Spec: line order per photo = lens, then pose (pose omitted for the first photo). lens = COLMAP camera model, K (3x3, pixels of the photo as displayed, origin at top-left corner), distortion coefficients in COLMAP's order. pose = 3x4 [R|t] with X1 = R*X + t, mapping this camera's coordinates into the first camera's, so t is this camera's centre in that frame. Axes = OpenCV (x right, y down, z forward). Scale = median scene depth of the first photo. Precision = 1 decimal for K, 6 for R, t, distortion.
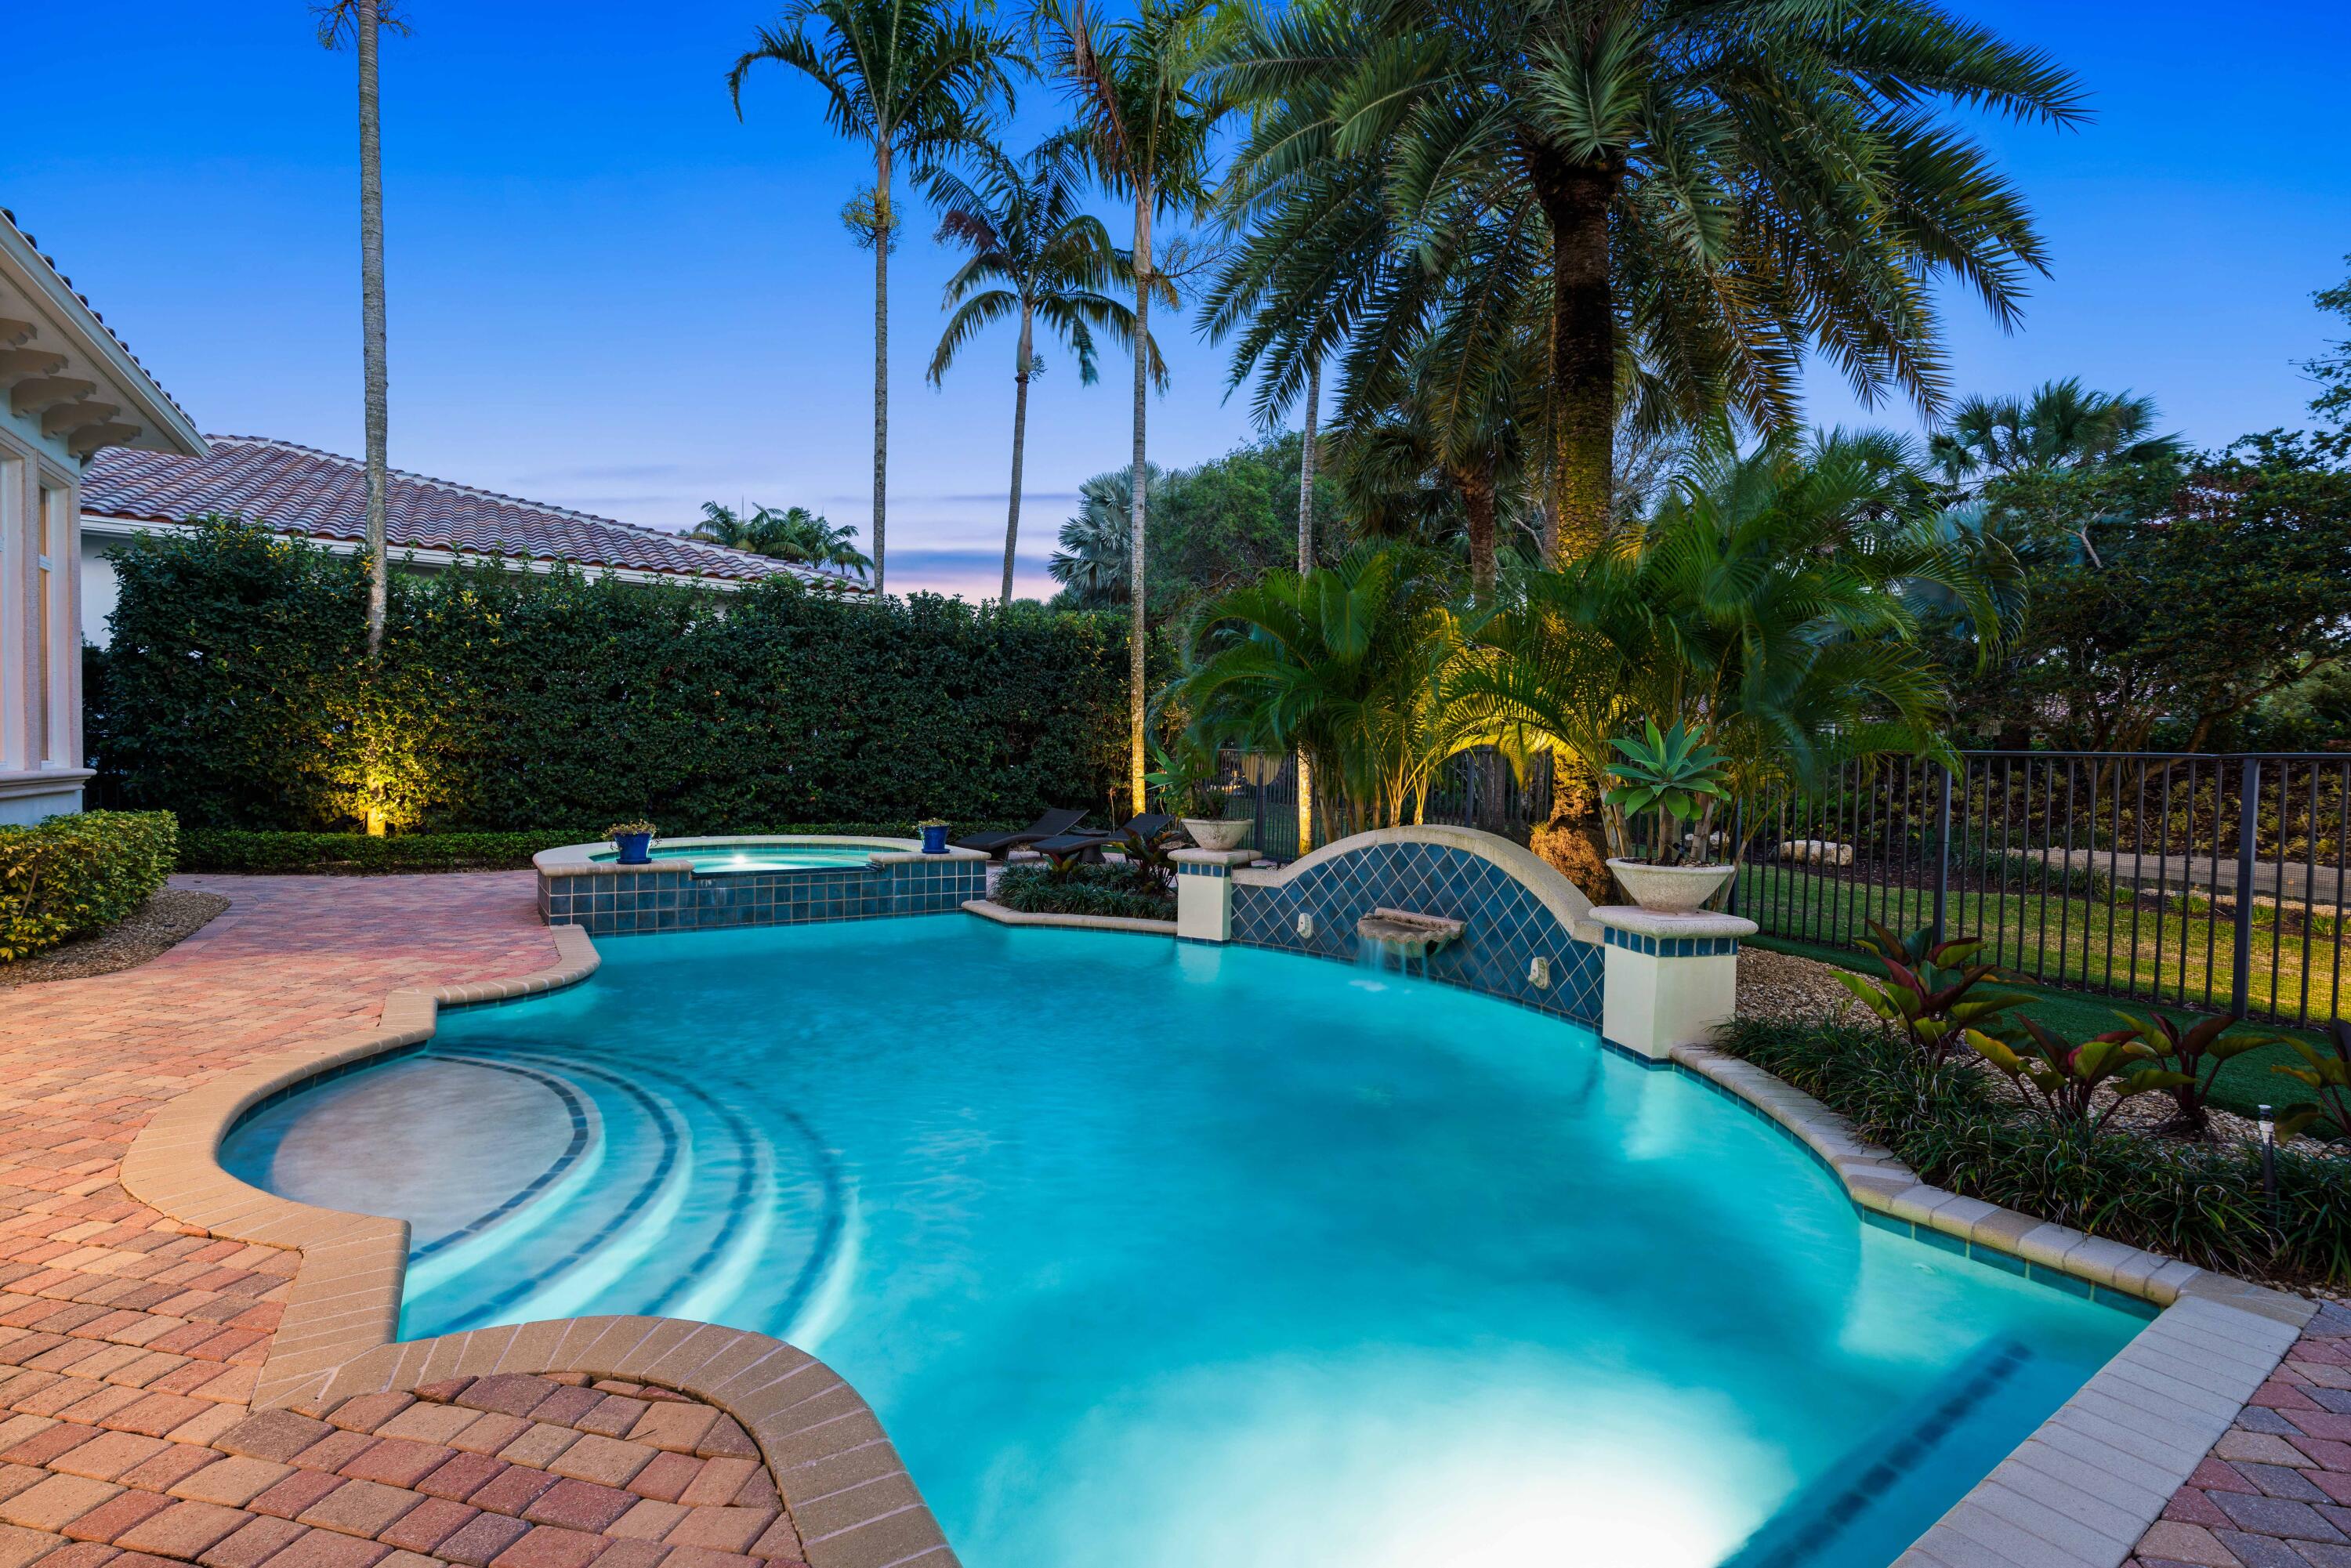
lens RADIAL K [[1073.6, 0, 1173.0], [0, 1073.6, 780.0], [0, 0, 1]] dist [-0.001161, 0.000101]
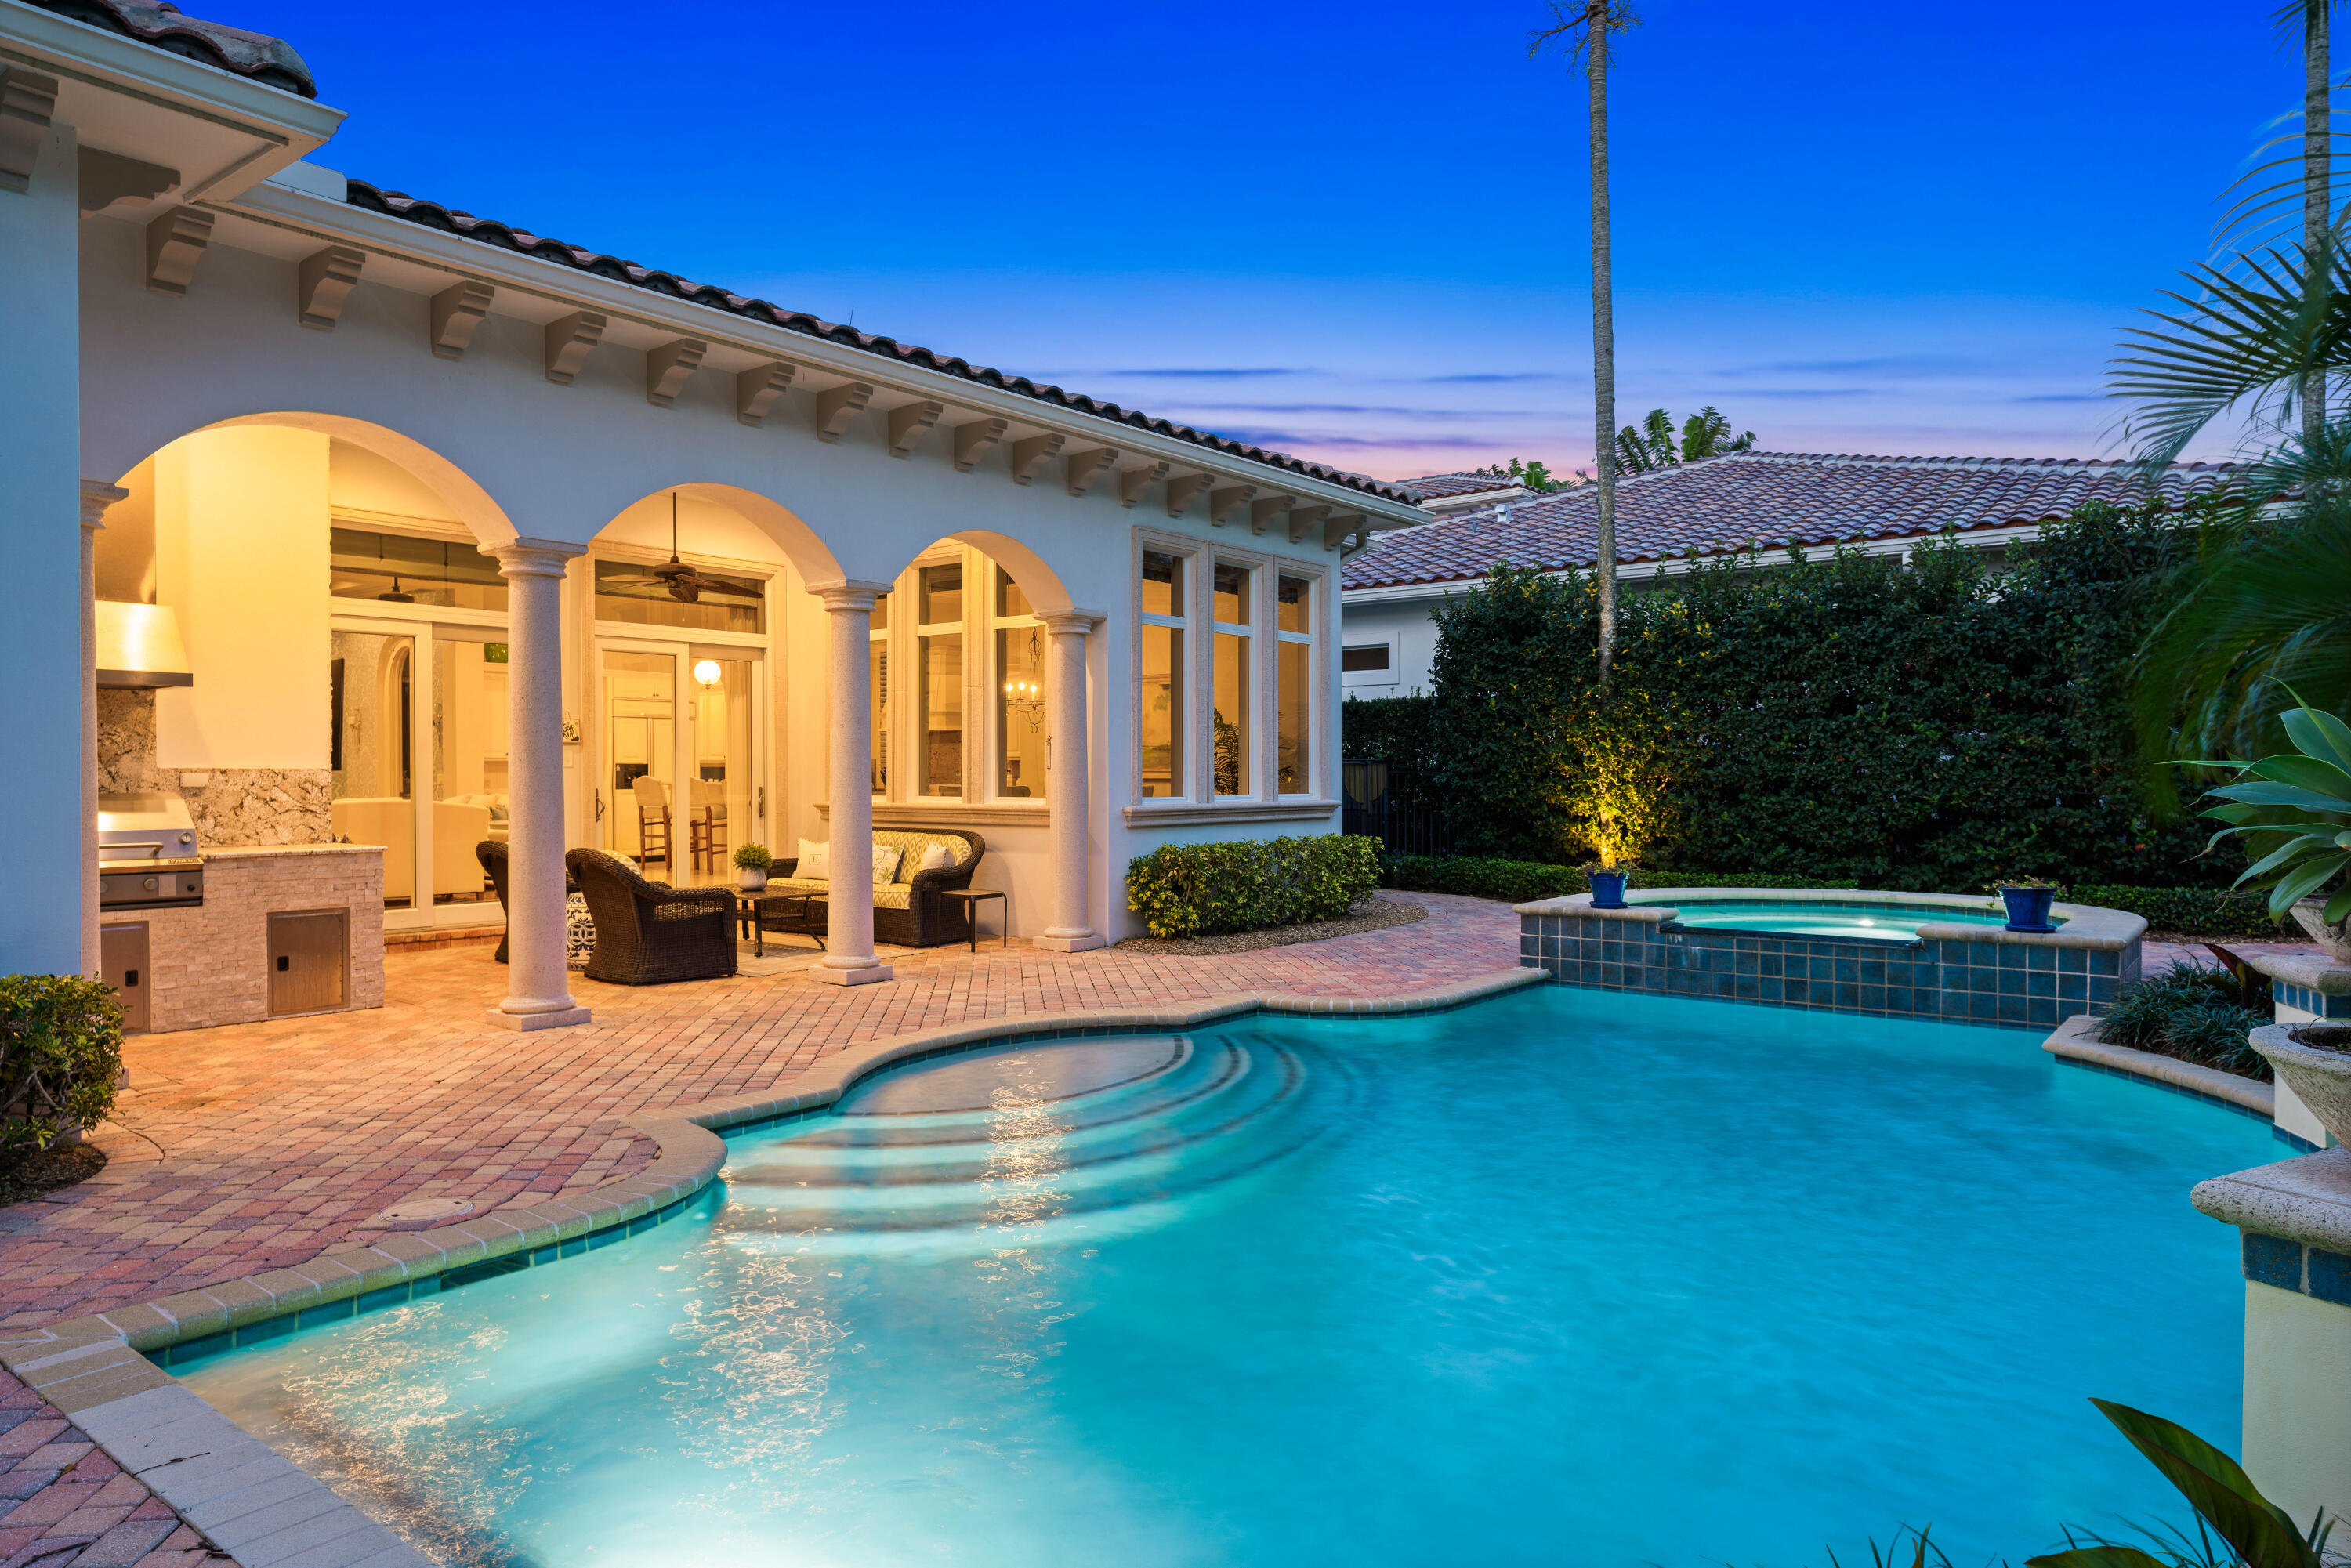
lens RADIAL K [[1499.9, 0, 1173.7], [0, 1499.9, 798.0], [0, 0, 1]] dist [-0.009603, -0.001248]
pose [[0.293397, -0.003397, -0.955985, 0.476197], [-0.009582, 0.999933, -0.006494, -0.000157], [0.955943, 0.011066, 0.293344, 0.261829]]
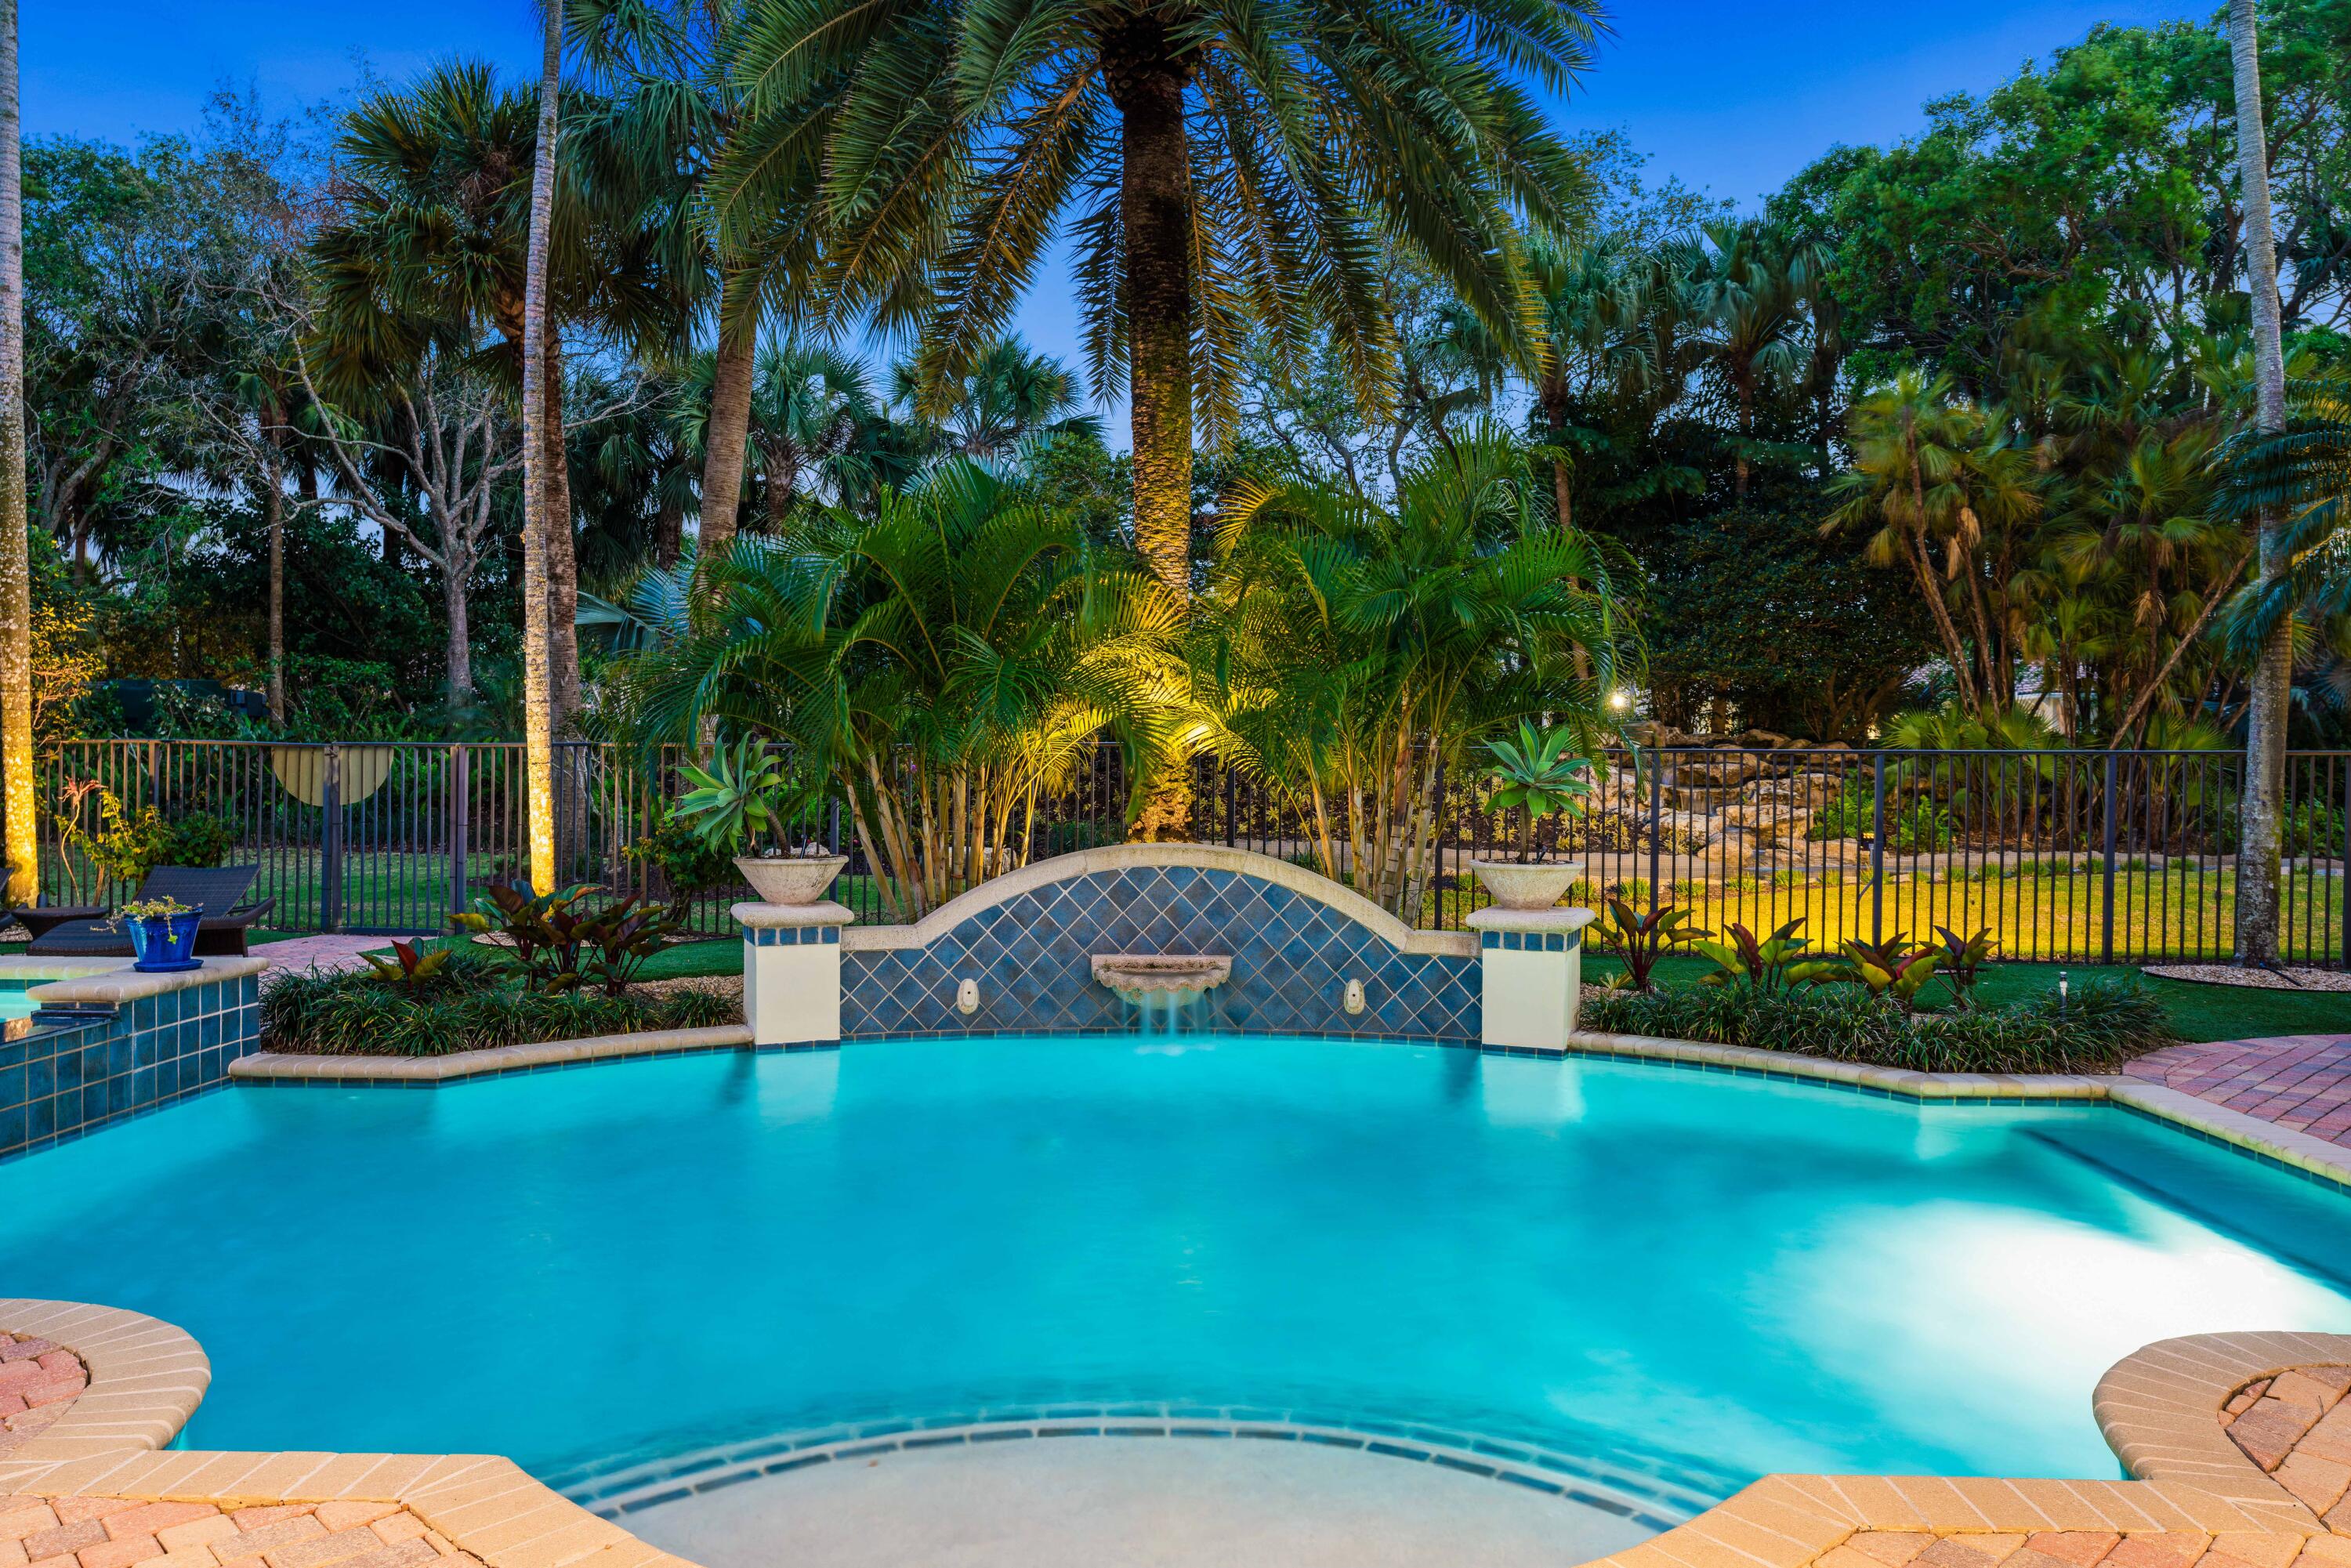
lens RADIAL K [[1614.9, 0, 1174.3], [0, 1614.9, 771.6], [0, 0, 1]] dist [0.000203, 0.000151]
pose [[0.569321, -0.020176, 0.821868, -0.552480], [0.021602, 0.999721, 0.009577, -0.017038], [-0.821831, 0.012301, 0.569598, 0.223773]]
